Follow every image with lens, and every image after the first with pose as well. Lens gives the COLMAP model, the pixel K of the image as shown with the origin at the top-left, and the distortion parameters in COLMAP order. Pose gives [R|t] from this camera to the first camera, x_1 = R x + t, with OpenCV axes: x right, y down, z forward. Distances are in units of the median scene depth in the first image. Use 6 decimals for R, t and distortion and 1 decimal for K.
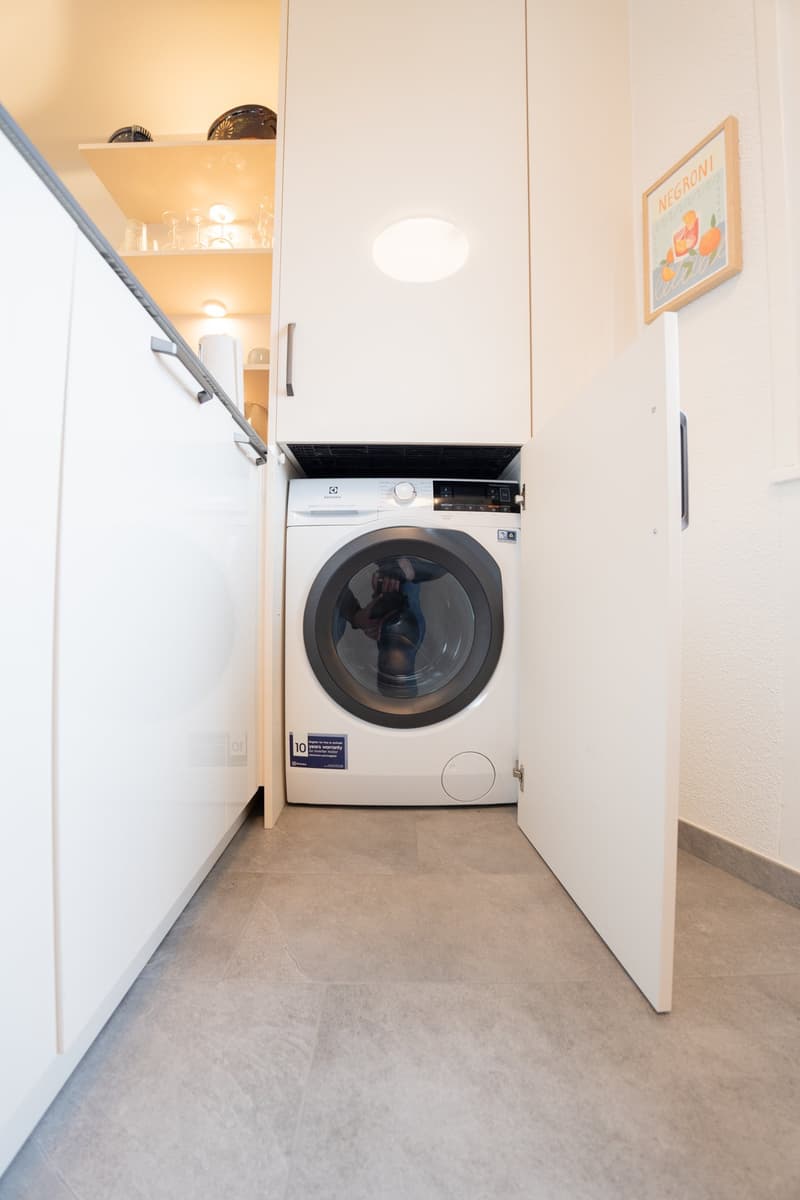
lens RADIAL K [[532.8, 0, 402.3], [0, 532.8, 602.3], [0, 0, 1]] dist [-0.061056, 0.010085]
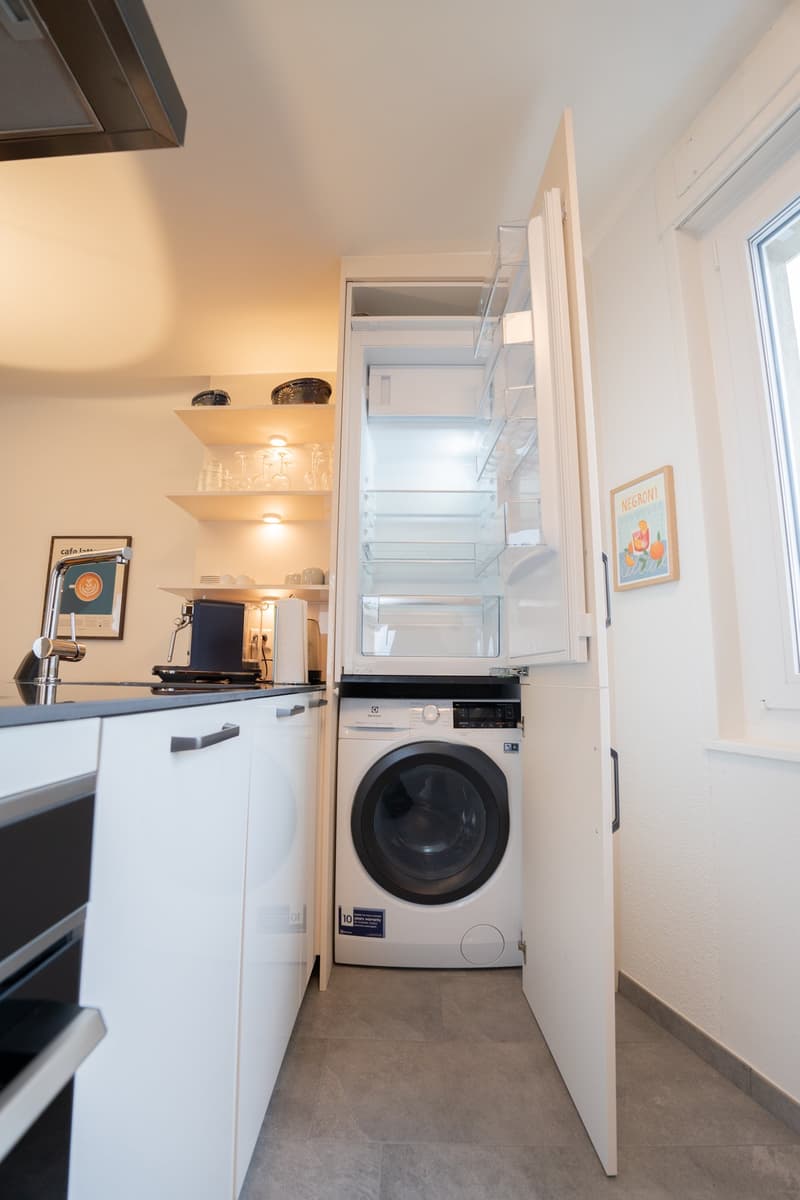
lens RADIAL K [[532.8, 0, 399.2], [0, 532.8, 600.3], [0, 0, 1]] dist [-0.061056, 0.010085]
pose [[0.999470, -0.000566, -0.032542, -0.035699], [-0.003672, 0.991502, -0.130039, -0.376075], [0.032339, 0.130089, 0.990975, -0.376488]]
